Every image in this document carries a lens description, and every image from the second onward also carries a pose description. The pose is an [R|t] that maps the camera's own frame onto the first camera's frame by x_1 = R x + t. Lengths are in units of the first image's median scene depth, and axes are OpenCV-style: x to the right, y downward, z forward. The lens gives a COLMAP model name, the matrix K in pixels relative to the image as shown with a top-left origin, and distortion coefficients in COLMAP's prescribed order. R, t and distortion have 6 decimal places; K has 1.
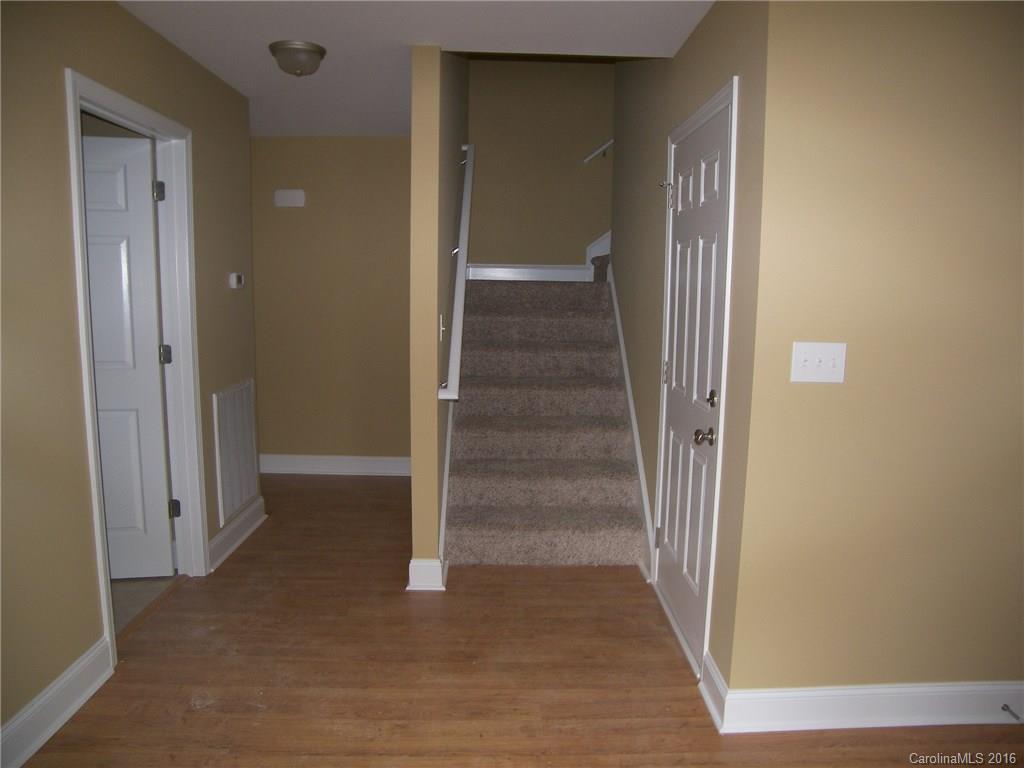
lens RADIAL K [[730.1, 0, 512.1], [0, 730.1, 384.6], [0, 0, 1]] dist [-0.119044, 0.072688]
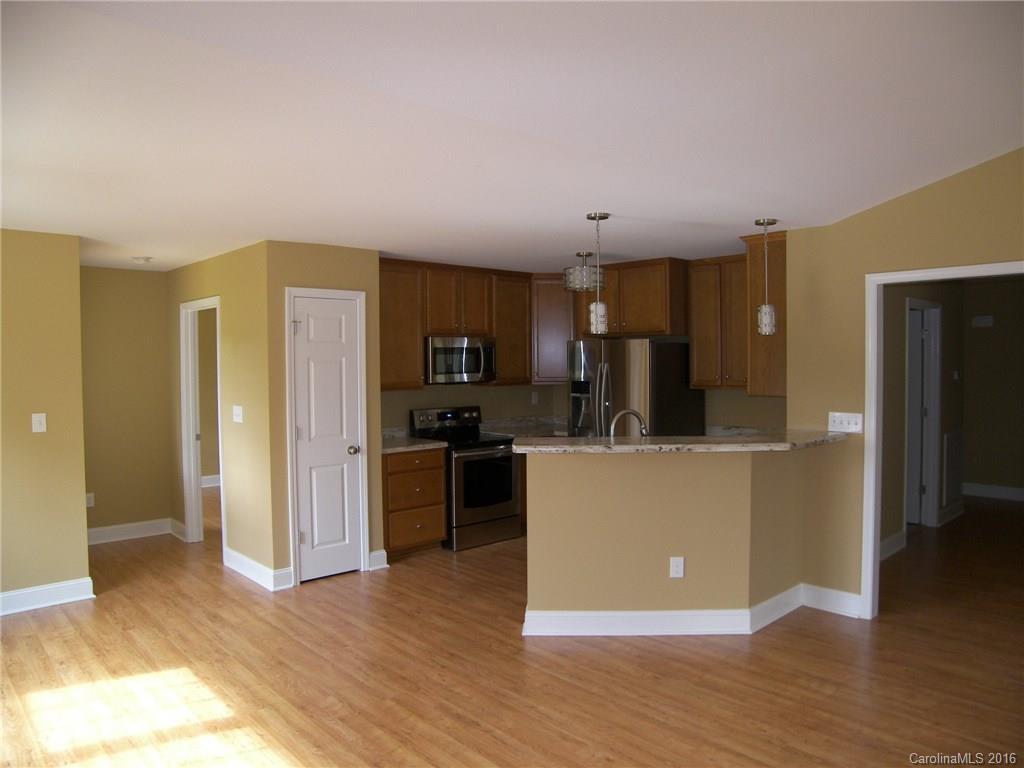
lens RADIAL K [[730.1, 0, 509.6], [0, 730.1, 383.2], [0, 0, 1]] dist [-0.119044, 0.072688]
pose [[0.671434, 0.003301, -0.741057, 0.203883], [-0.085870, 0.993601, -0.073376, 0.117512], [0.736073, 0.112902, 0.667421, -1.158627]]
